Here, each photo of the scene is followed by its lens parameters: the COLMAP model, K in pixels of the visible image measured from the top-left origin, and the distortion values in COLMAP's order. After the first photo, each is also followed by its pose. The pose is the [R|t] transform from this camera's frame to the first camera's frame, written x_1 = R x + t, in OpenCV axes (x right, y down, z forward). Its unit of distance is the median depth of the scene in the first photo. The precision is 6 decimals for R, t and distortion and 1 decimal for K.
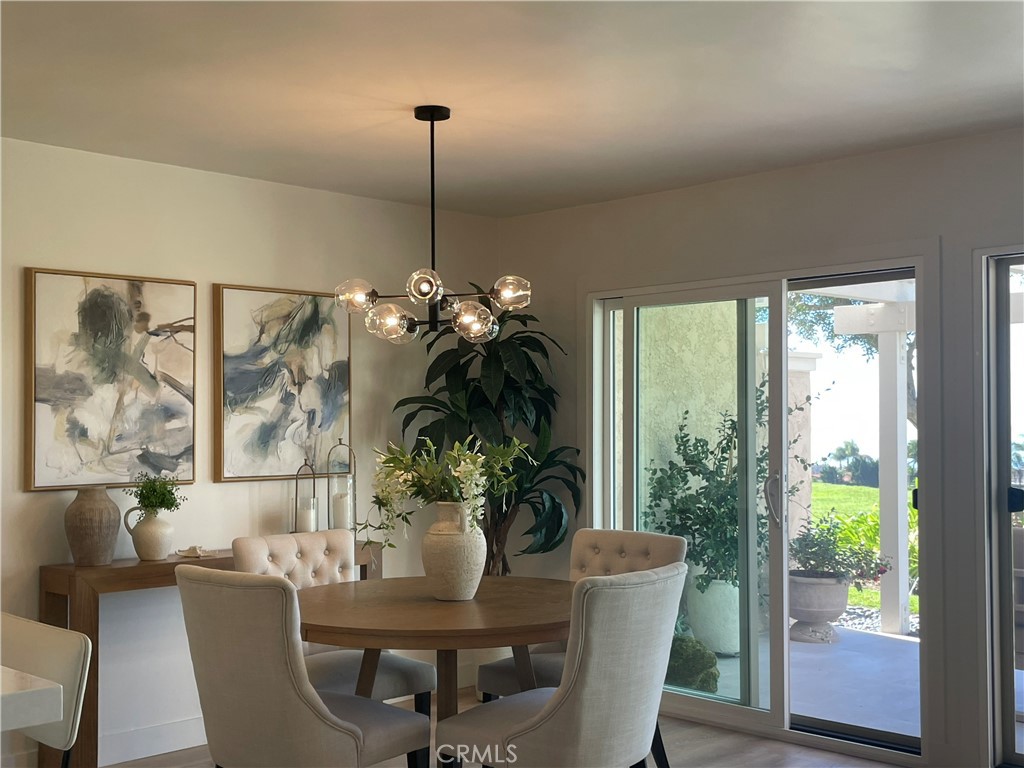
lens RADIAL K [[1247.2, 0, 514.1], [0, 1247.2, 383.7], [0, 0, 1]] dist [0.106830, 0.000000]
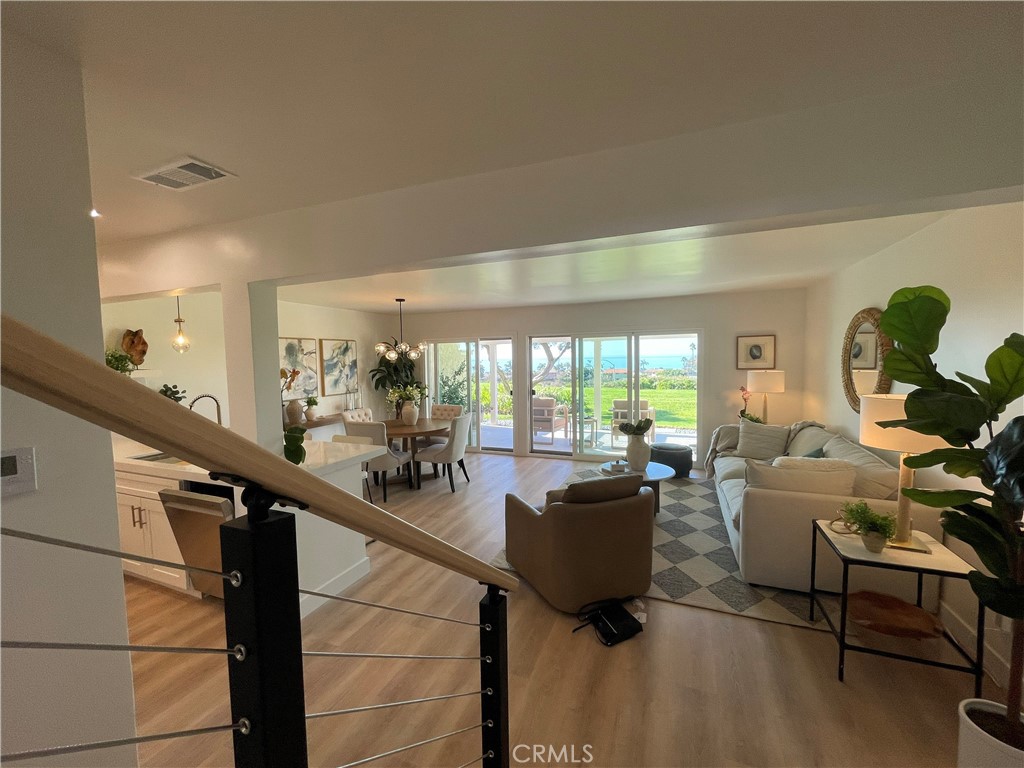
lens RADIAL K [[409.4, 0, 511.6], [0, 409.4, 383.7], [0, 0, 1]] dist [-0.002903, -0.000214]
pose [[0.928404, -0.034035, 0.370009, -0.165789], [0.002712, 0.996390, 0.084849, -0.049916], [-0.371562, -0.077771, 0.925145, -0.226912]]
